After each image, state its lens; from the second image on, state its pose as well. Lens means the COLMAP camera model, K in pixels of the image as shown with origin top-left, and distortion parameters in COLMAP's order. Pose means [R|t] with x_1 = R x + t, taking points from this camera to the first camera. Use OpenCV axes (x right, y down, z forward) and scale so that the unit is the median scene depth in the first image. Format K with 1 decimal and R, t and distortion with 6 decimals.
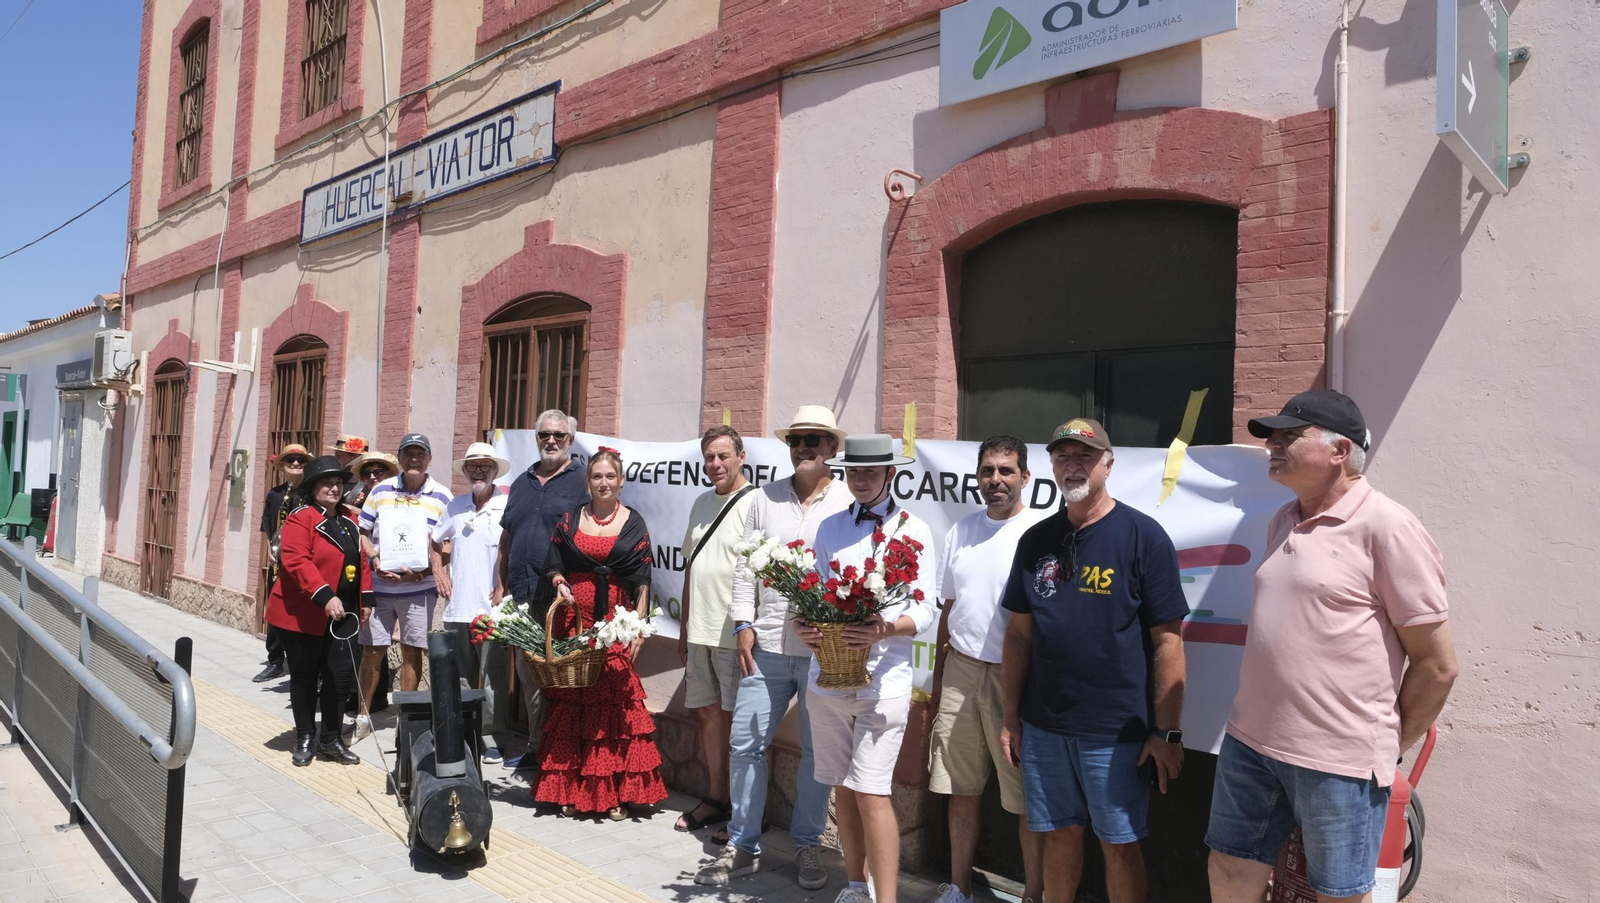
lens RADIAL K [[1089.5, 0, 800.0], [0, 1089.5, 451.5], [0, 0, 1]] dist [-0.029237, 0.021219]
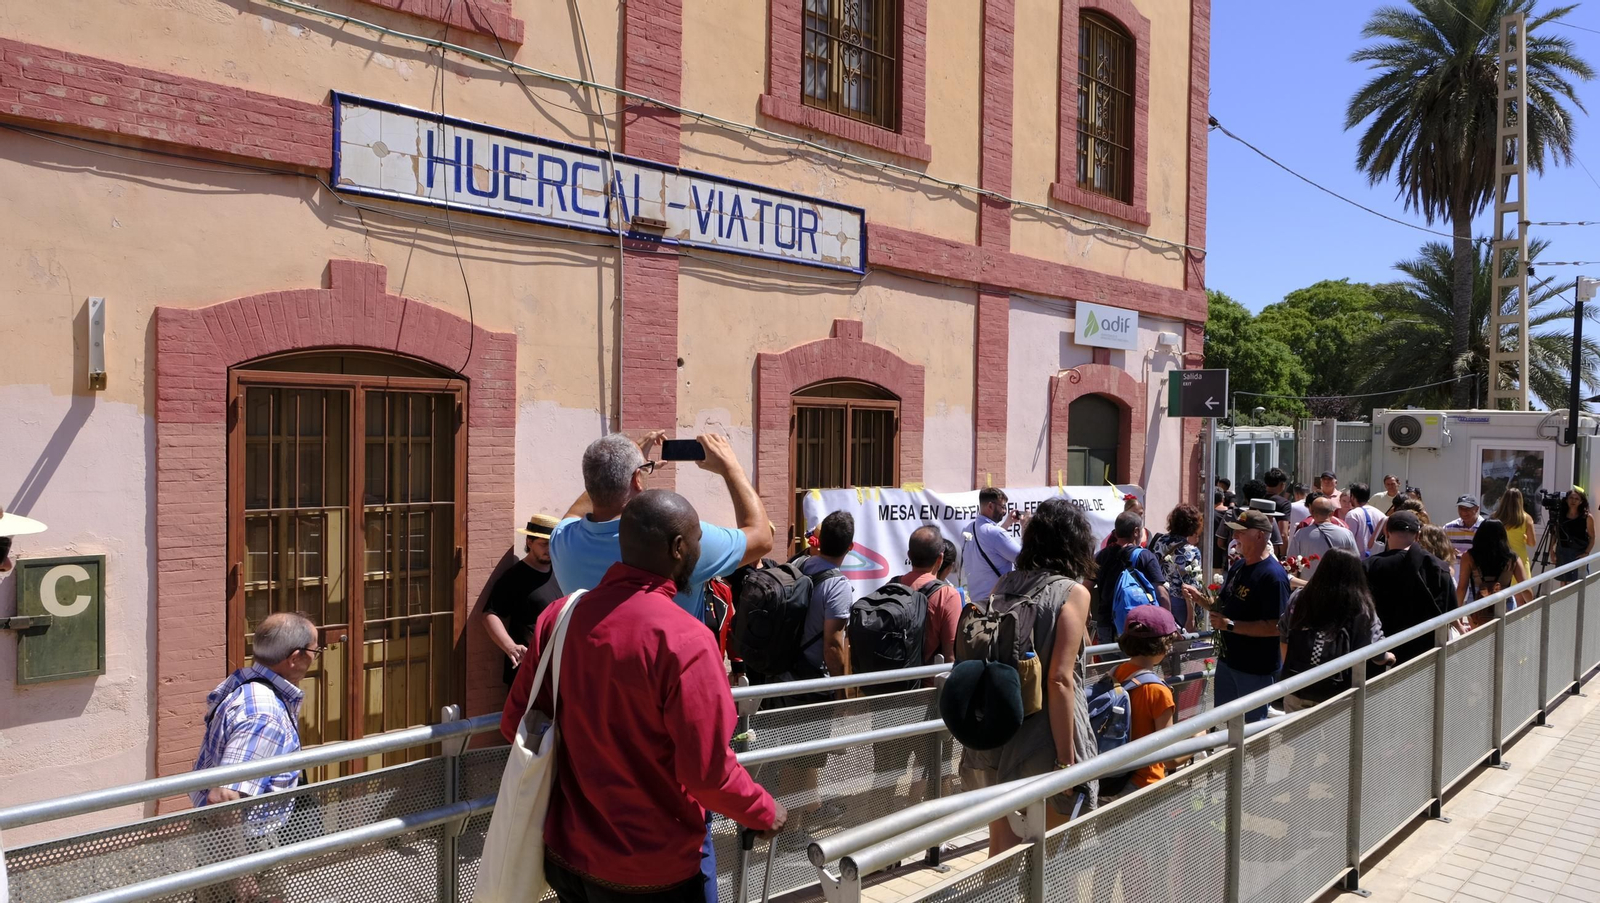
lens RADIAL K [[1088.4, 0, 804.1], [0, 1088.4, 453.5], [0, 0, 1]] dist [-0.024724, 0.009795]
pose [[0.006290, -0.074240, 0.997221, -1.403229], [-0.054732, 0.995720, 0.074473, -0.141710], [-0.998481, -0.055049, 0.002200, 0.987934]]
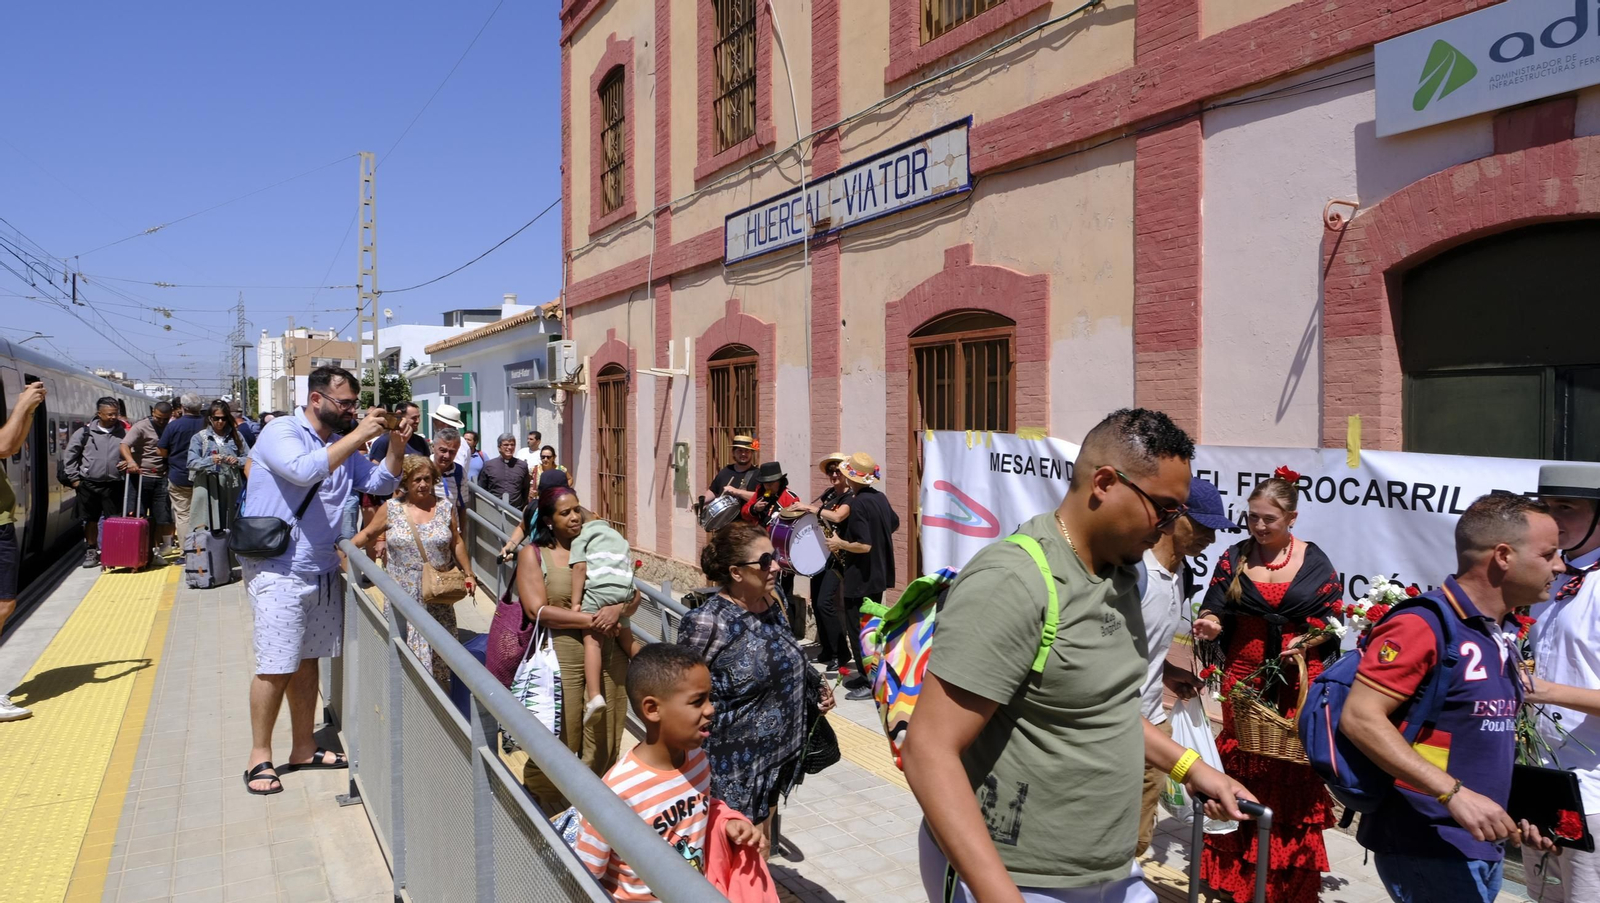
lens RADIAL K [[1085.7, 0, 806.0], [0, 1085.7, 452.7], [0, 0, 1]] dist [-0.028458, 0.013055]
pose [[0.956202, -0.038422, -0.290175, -0.070848], [0.054849, 0.997307, 0.048688, -0.058020], [0.287523, -0.062471, 0.955734, -0.118164]]
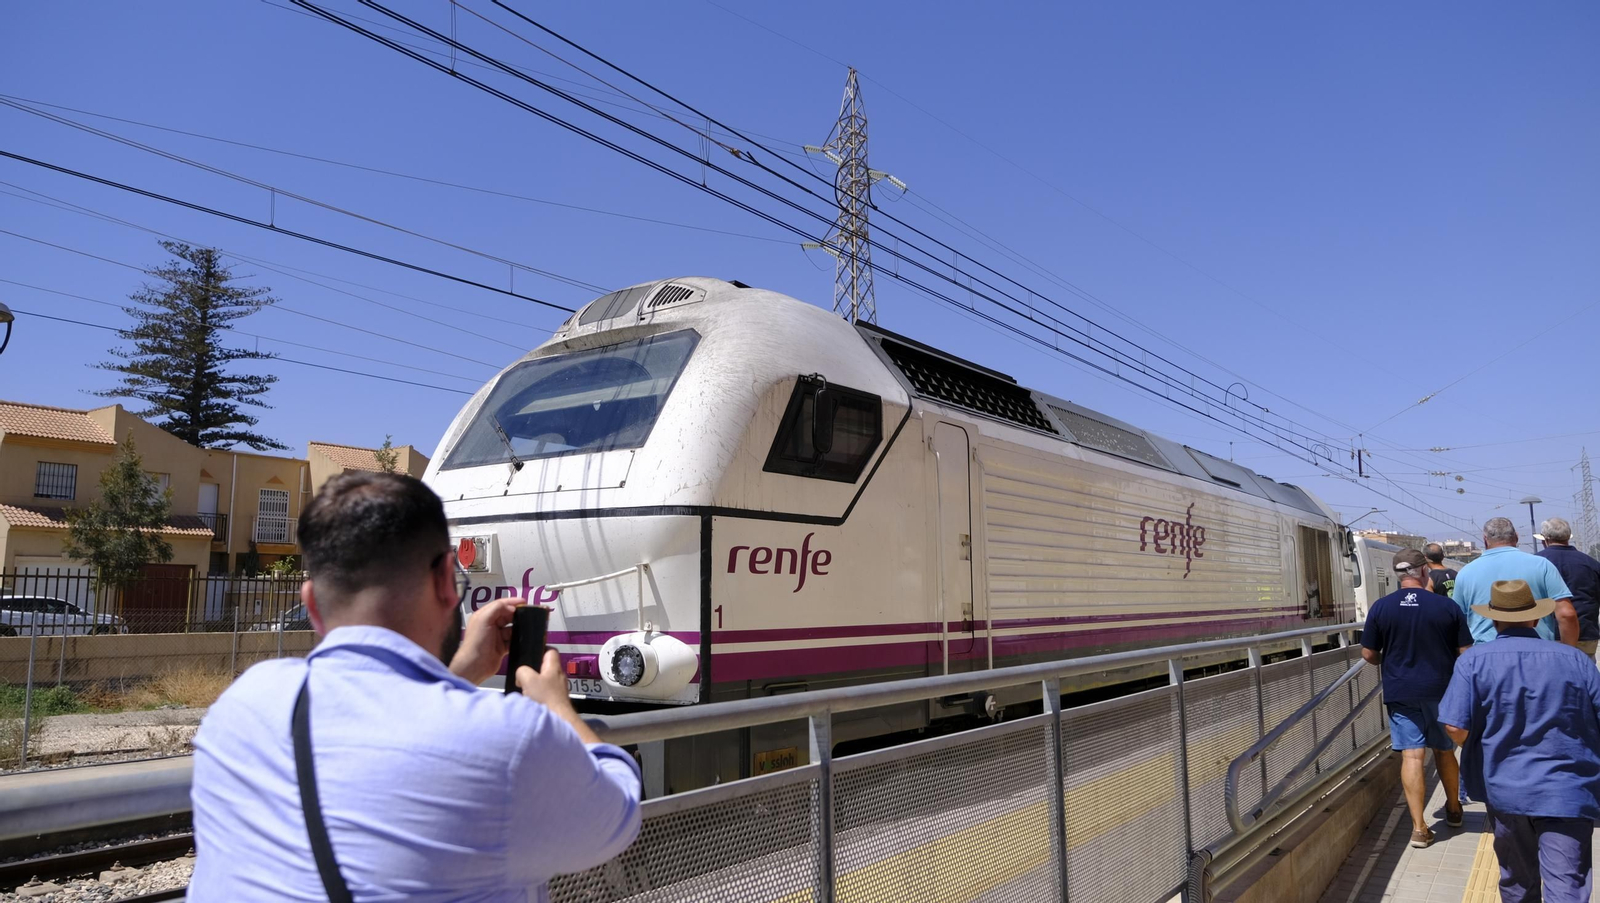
lens RADIAL K [[1088.4, 0, 804.1], [0, 1088.4, 453.5], [0, 0, 1]] dist [-0.024724, 0.009795]
pose [[0.152185, -0.181232, -0.971594, 0.216168], [0.053956, 0.983102, -0.174927, 0.000494], [0.986878, -0.025802, 0.159392, -0.033808]]
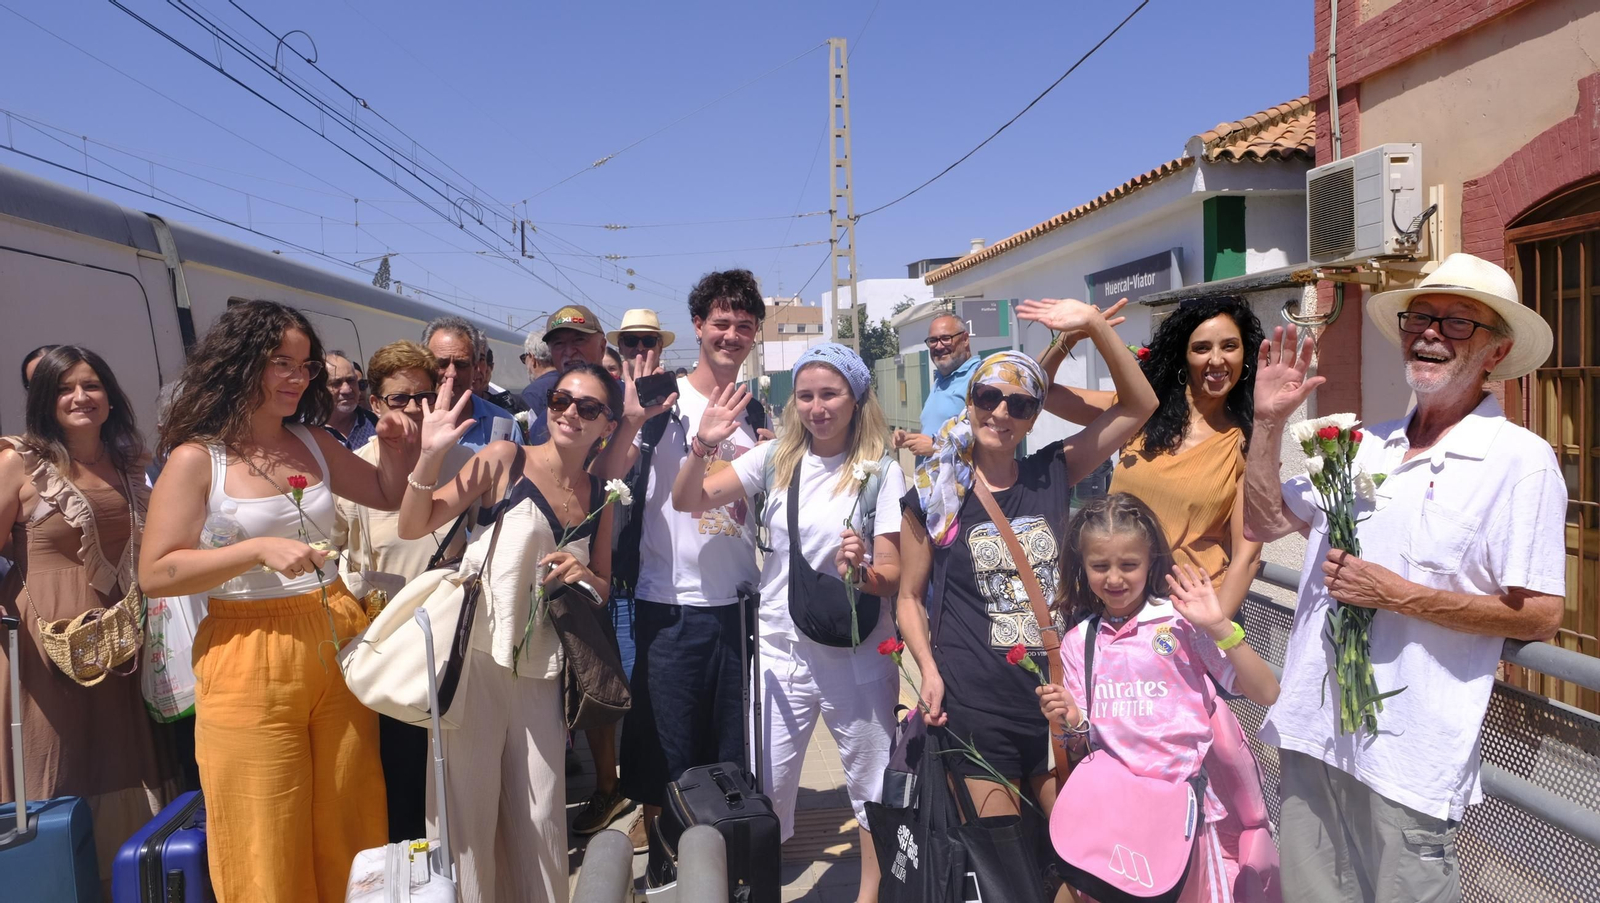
lens RADIAL K [[1085.7, 0, 806.0], [0, 1085.7, 452.7], [0, 0, 1]] dist [-0.028458, 0.013055]
pose [[0.762477, -0.035050, -0.646065, -0.939107], [0.094514, 0.993854, 0.057625, -0.058838], [0.640075, -0.105000, 0.761104, 0.859055]]
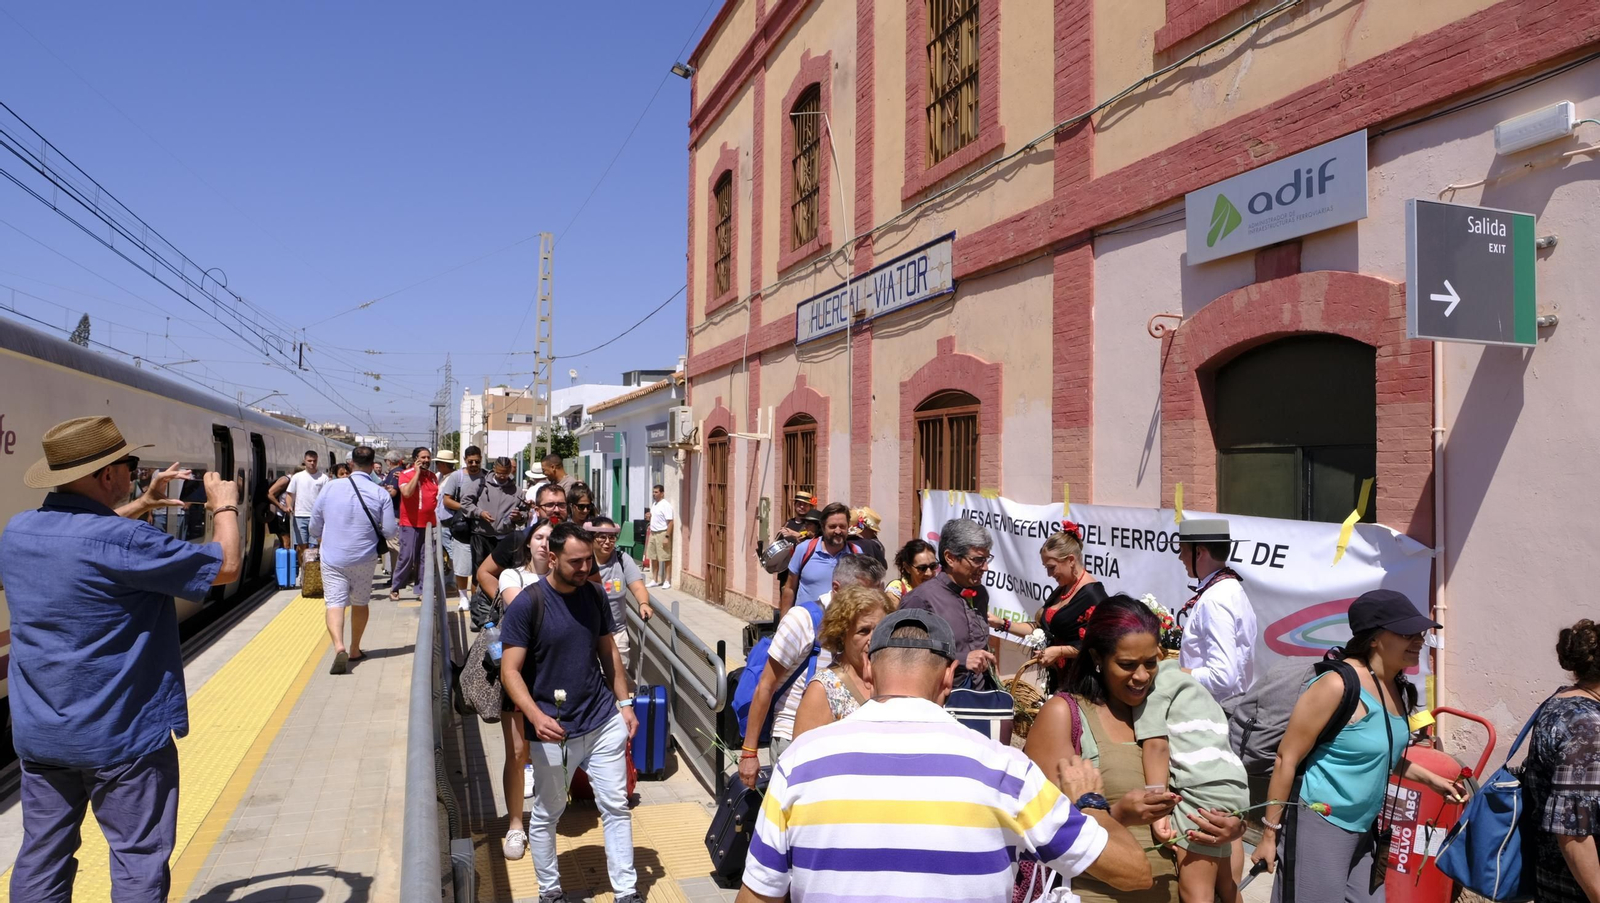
lens RADIAL K [[1089.5, 0, 800.0], [0, 1089.5, 451.5], [0, 0, 1]] dist [-0.029237, 0.021219]
pose [[0.894477, -0.044733, -0.444870, 0.182872], [0.043518, 0.998969, -0.012949, -0.056087], [0.444991, -0.007777, 0.895501, -0.276711]]
